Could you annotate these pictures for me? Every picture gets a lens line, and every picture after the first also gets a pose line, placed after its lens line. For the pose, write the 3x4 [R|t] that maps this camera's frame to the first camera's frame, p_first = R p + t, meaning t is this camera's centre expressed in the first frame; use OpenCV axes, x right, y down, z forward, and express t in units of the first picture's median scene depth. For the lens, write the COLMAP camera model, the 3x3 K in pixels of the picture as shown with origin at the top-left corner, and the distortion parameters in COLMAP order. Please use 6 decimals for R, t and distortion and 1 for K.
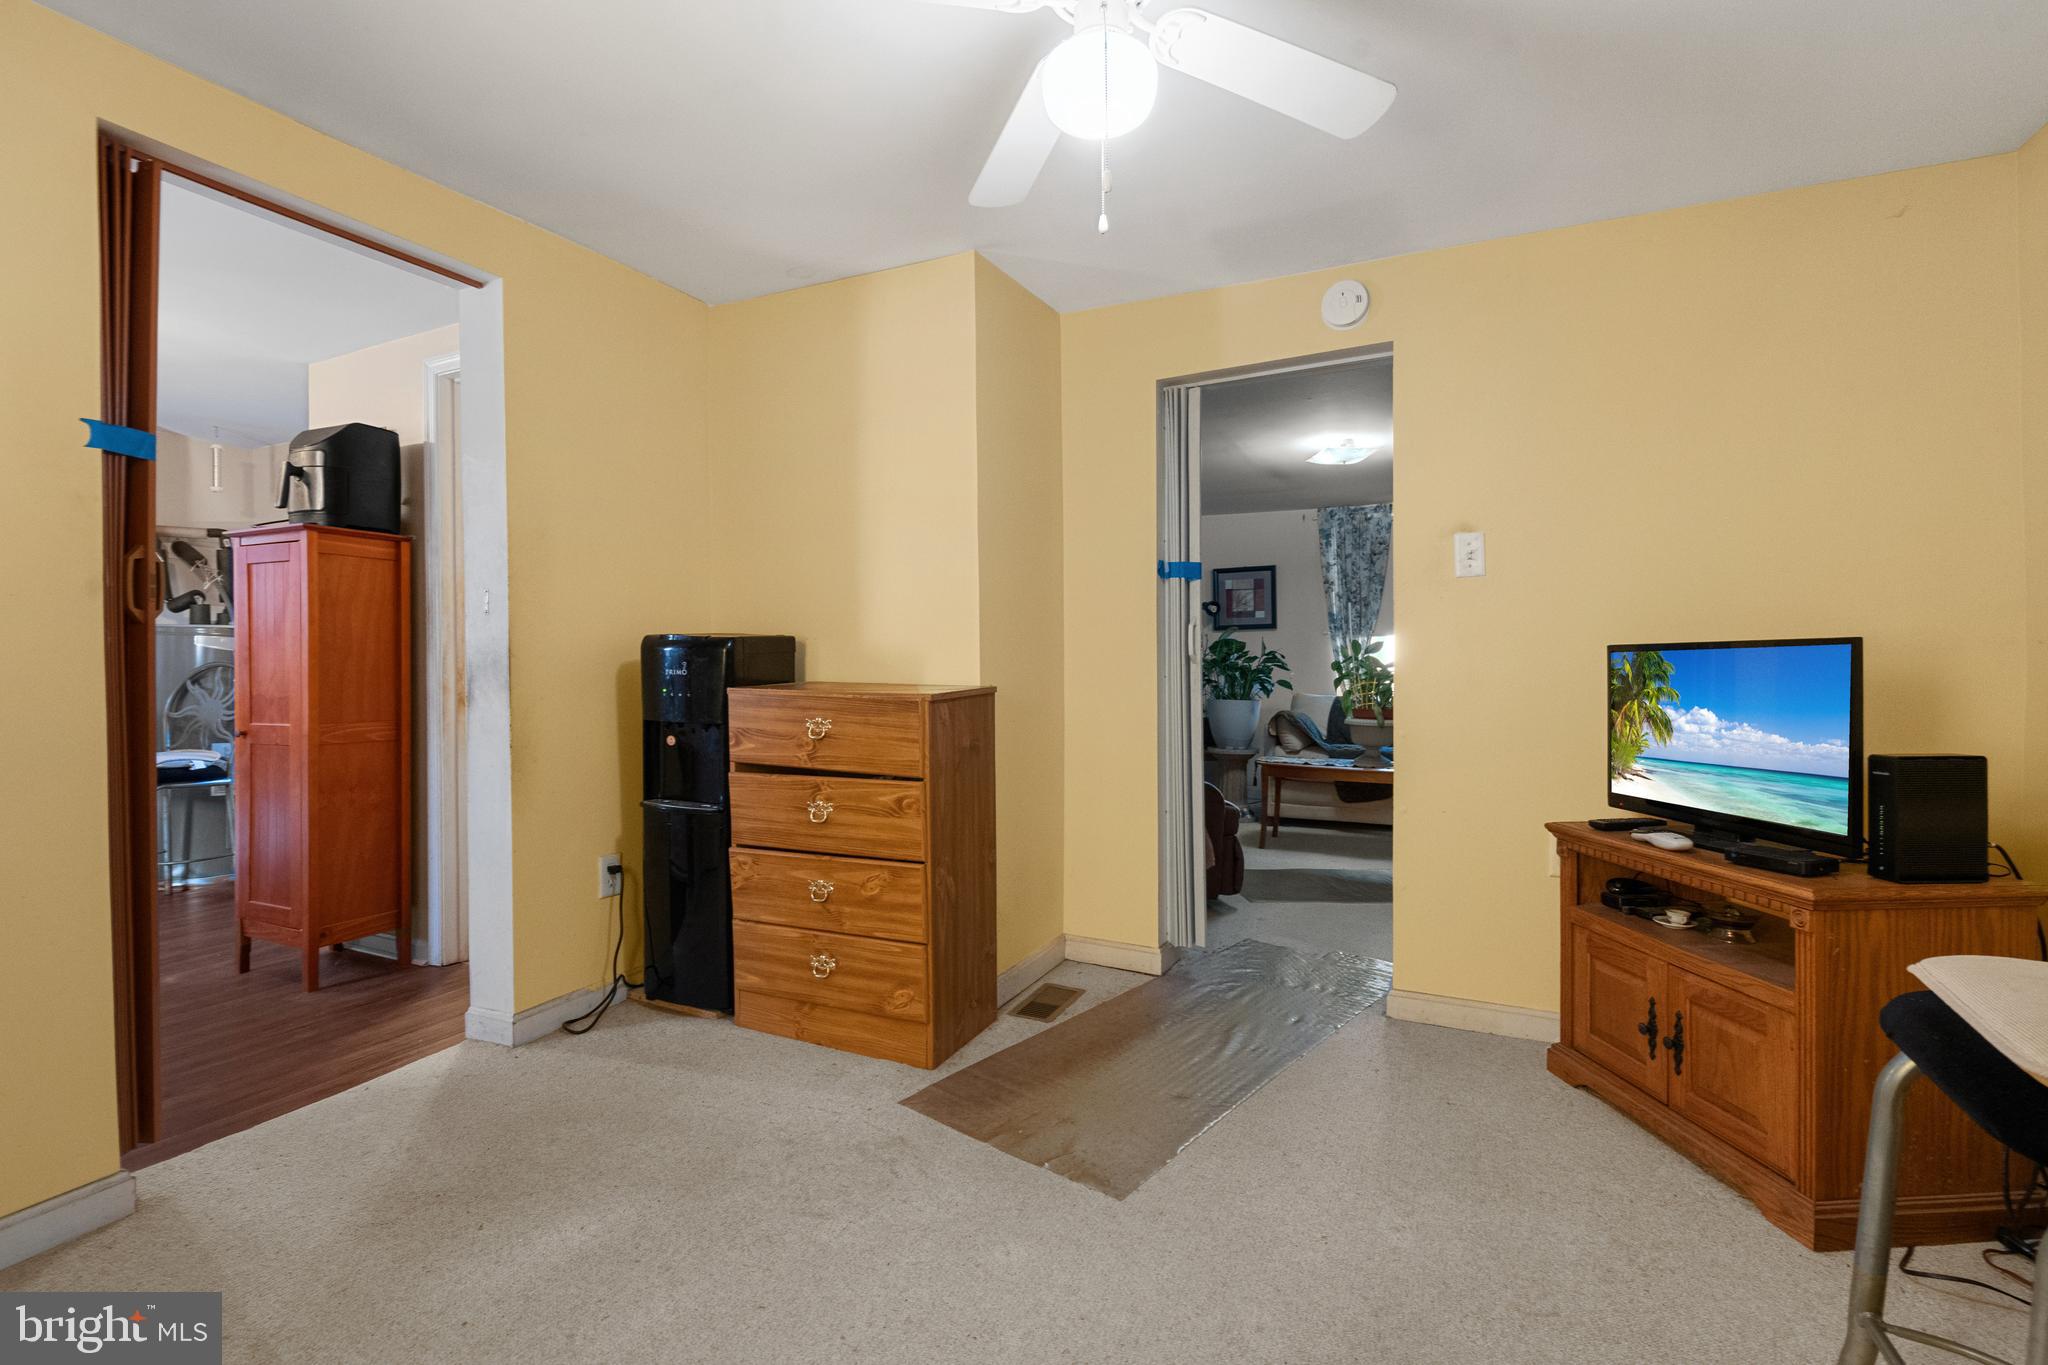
lens RADIAL K [[911.6, 0, 1024.0], [0, 911.6, 682.5], [0, 0, 1]] dist [-0.000660, -0.000138]
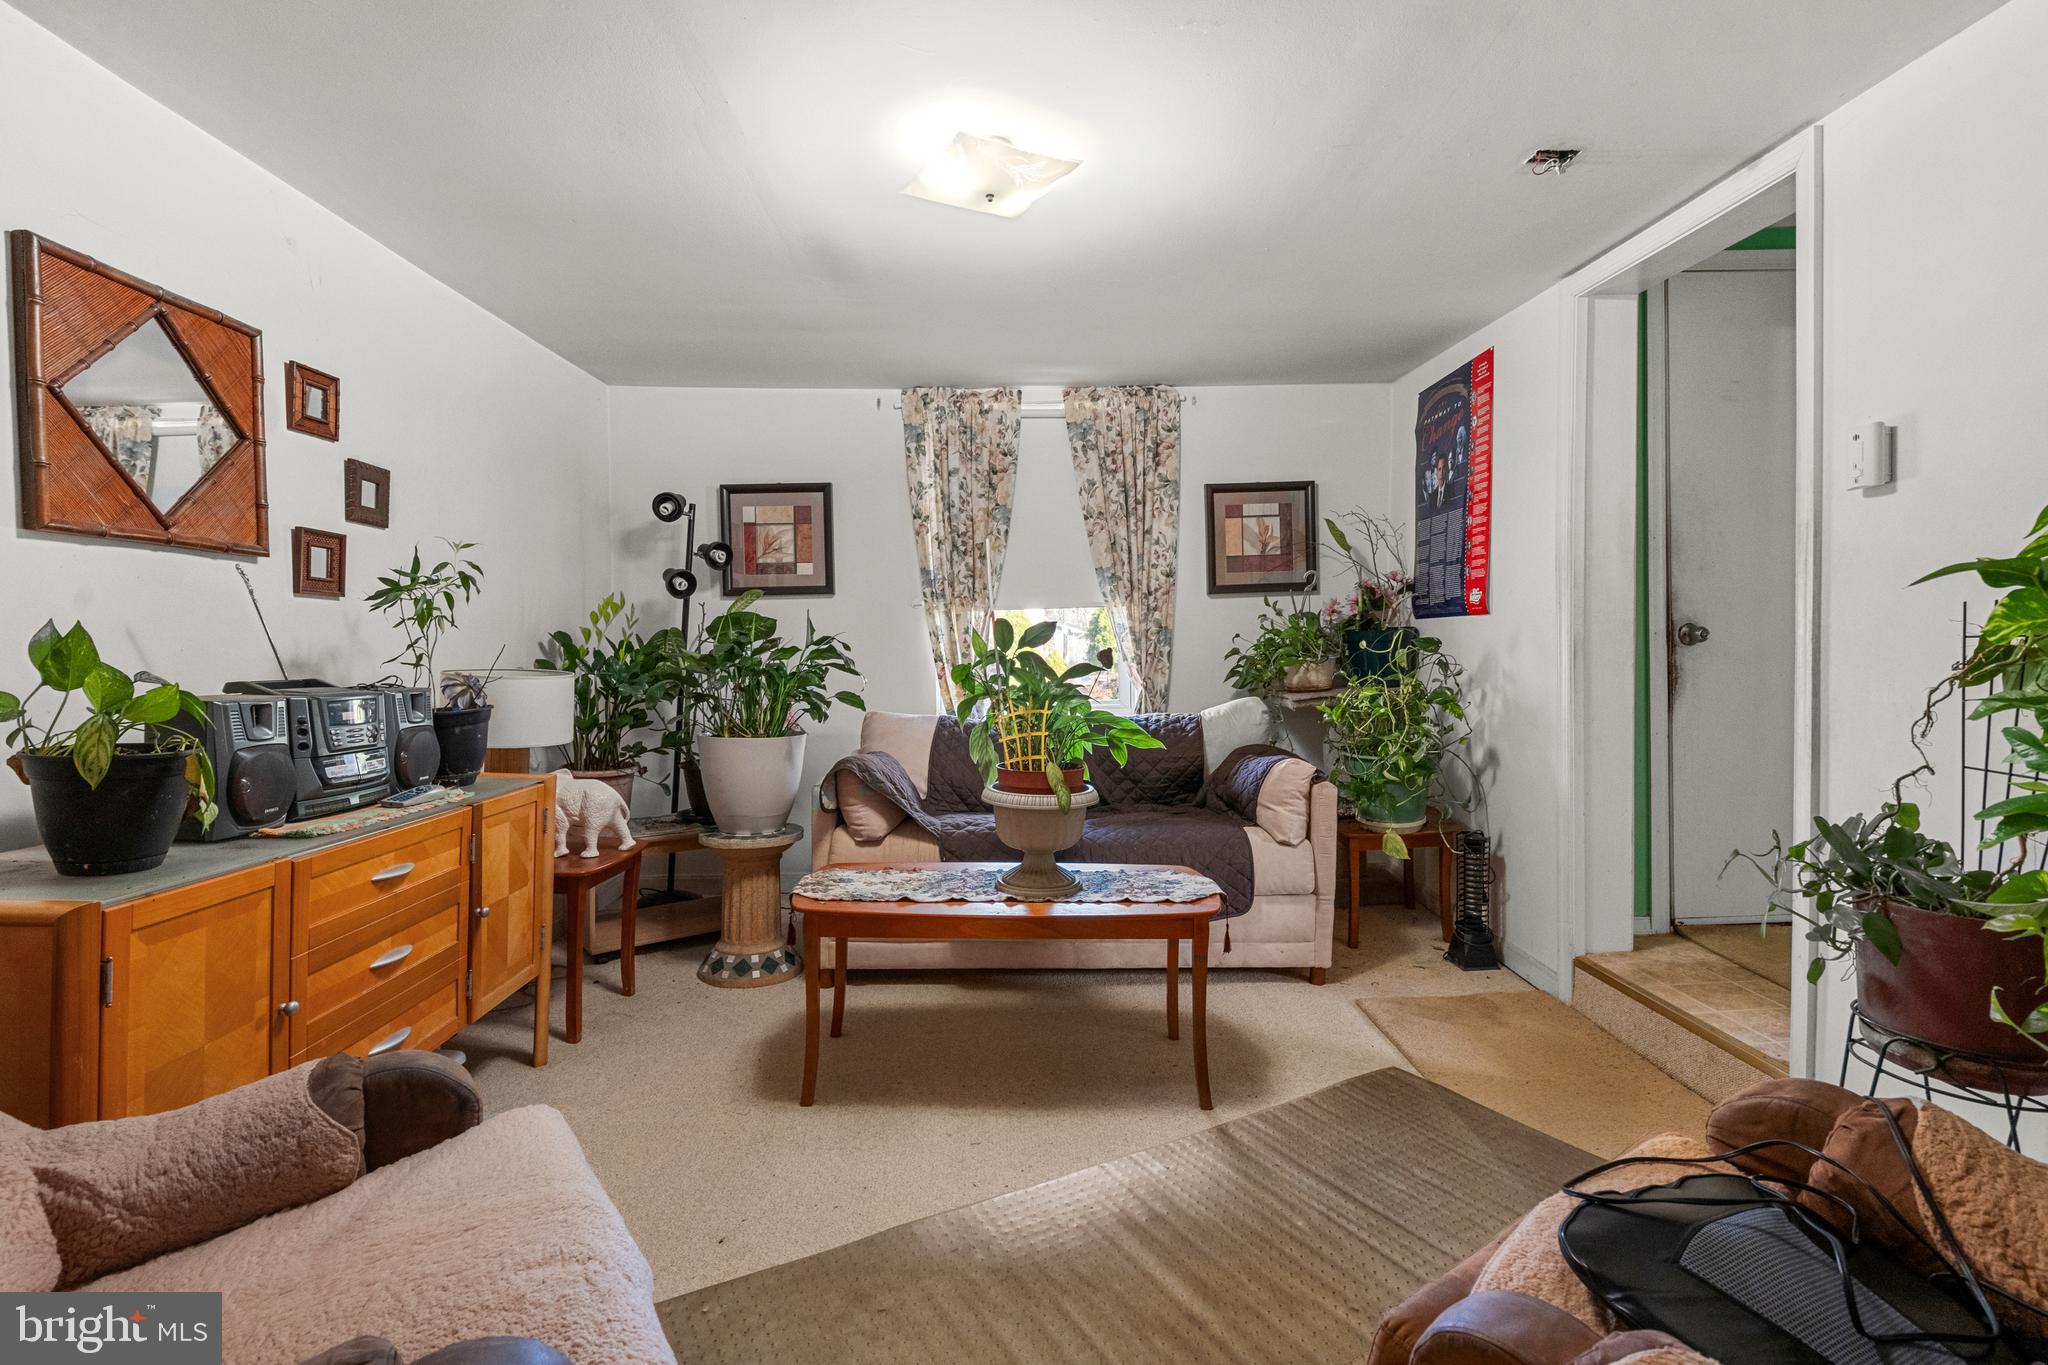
lens RADIAL K [[937.3, 0, 1016.7], [0, 937.3, 641.8], [0, 0, 1]] dist [-0.000826, -0.000024]
pose [[0.894933, -0.005485, 0.446168, 0.126699], [0.012113, 0.999855, -0.012006, -0.022896], [-0.446037, 0.016149, 0.894869, 0.458558]]
